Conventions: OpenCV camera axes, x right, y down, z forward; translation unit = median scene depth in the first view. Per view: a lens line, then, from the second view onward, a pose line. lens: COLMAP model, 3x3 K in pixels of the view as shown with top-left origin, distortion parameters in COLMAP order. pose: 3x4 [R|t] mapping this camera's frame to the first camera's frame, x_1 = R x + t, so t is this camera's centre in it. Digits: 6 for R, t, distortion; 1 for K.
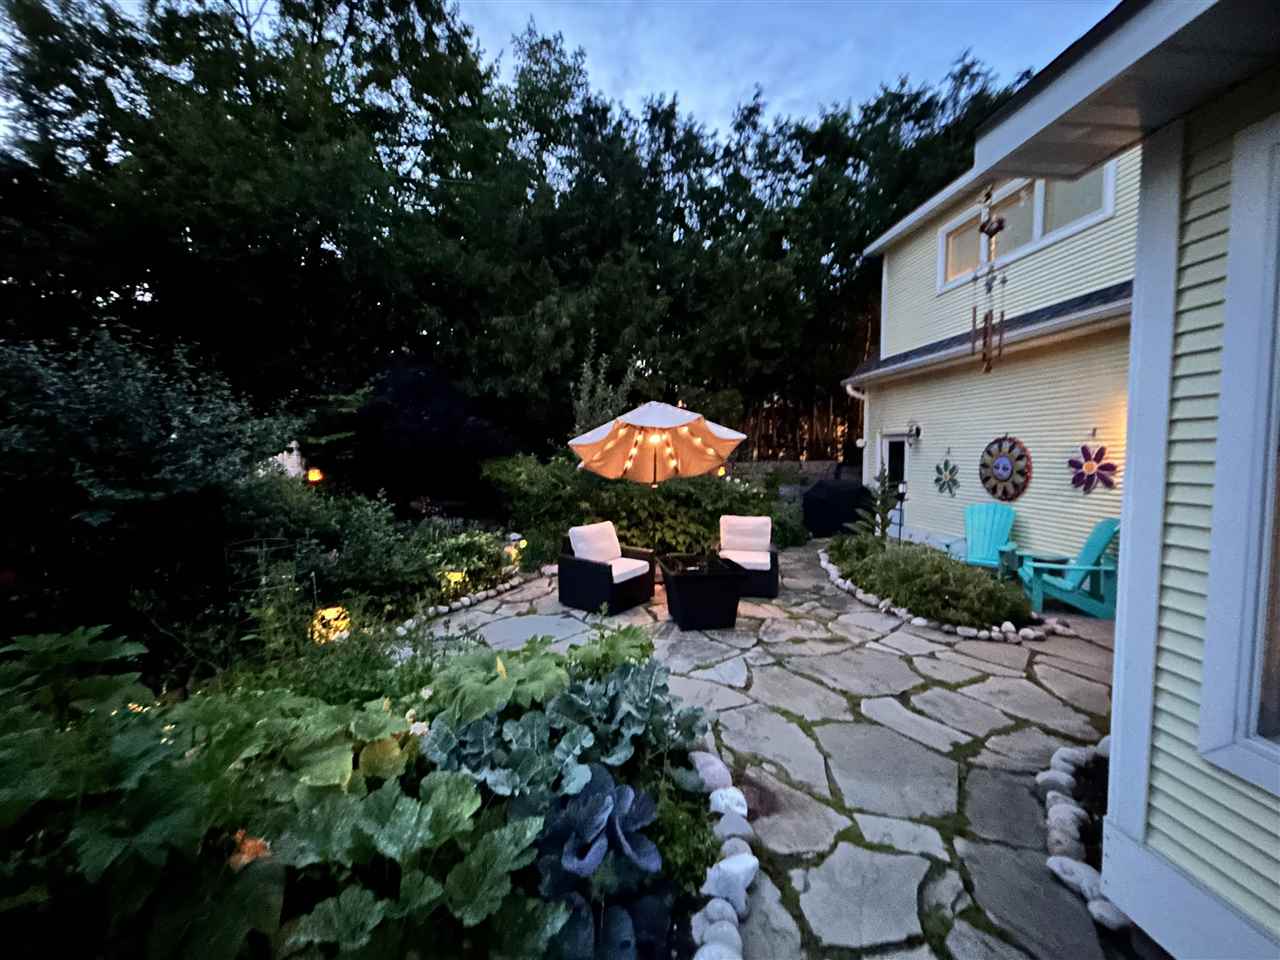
lens RADIAL K [[521.6, 0, 643.7], [0, 521.6, 485.1], [0, 0, 1]] dist [-0.000330, 0.000011]
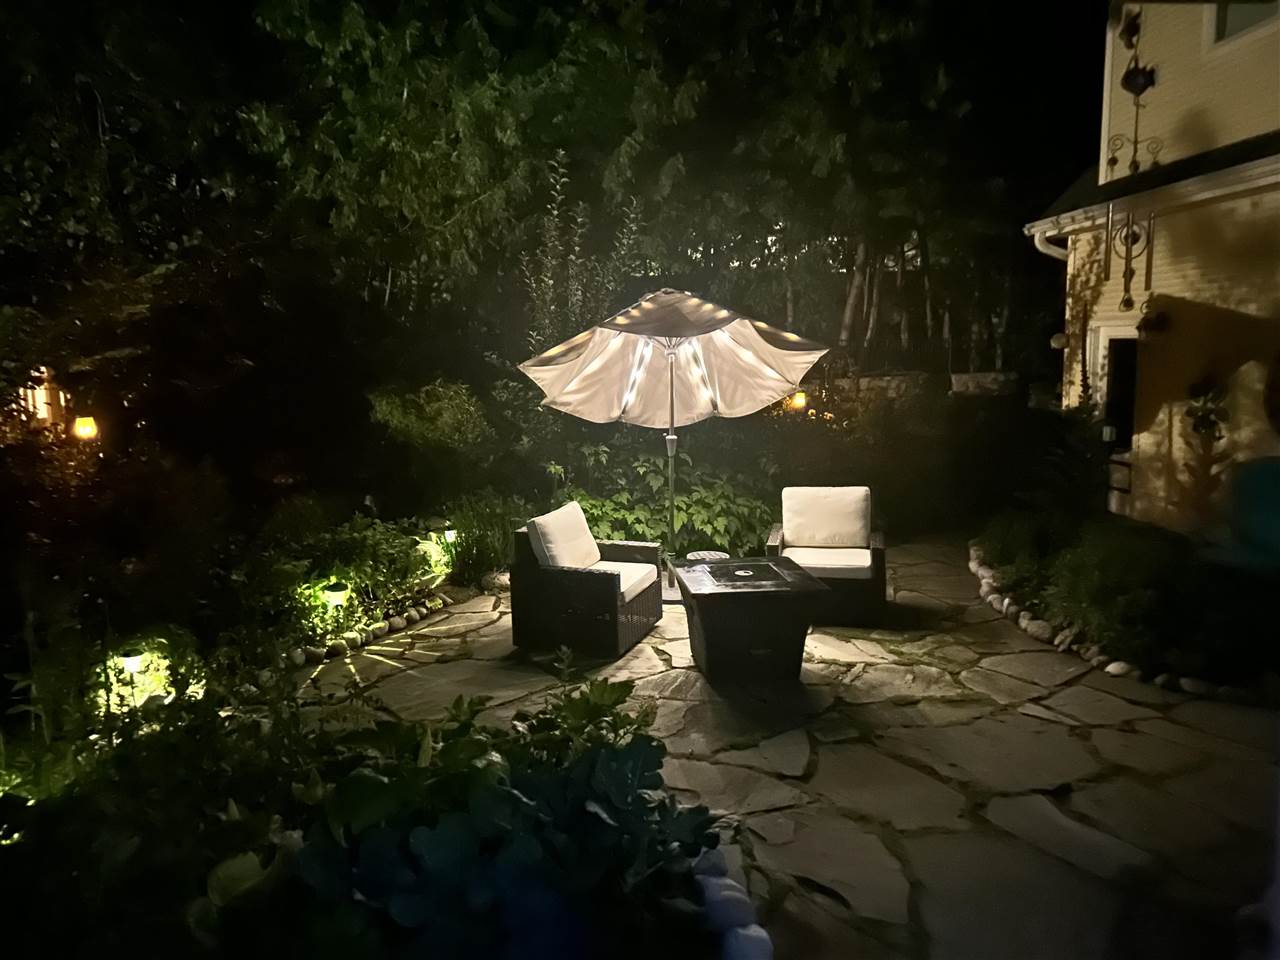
lens RADIAL K [[959.4, 0, 640.0], [0, 959.4, 480.0], [0, 0, 1]] dist [0.122476, -0.177465]
pose [[0.999131, -0.015358, -0.038750, 0.034632], [0.018091, 0.997299, 0.071184, -0.034047], [0.037552, -0.071823, 0.996710, -0.090238]]
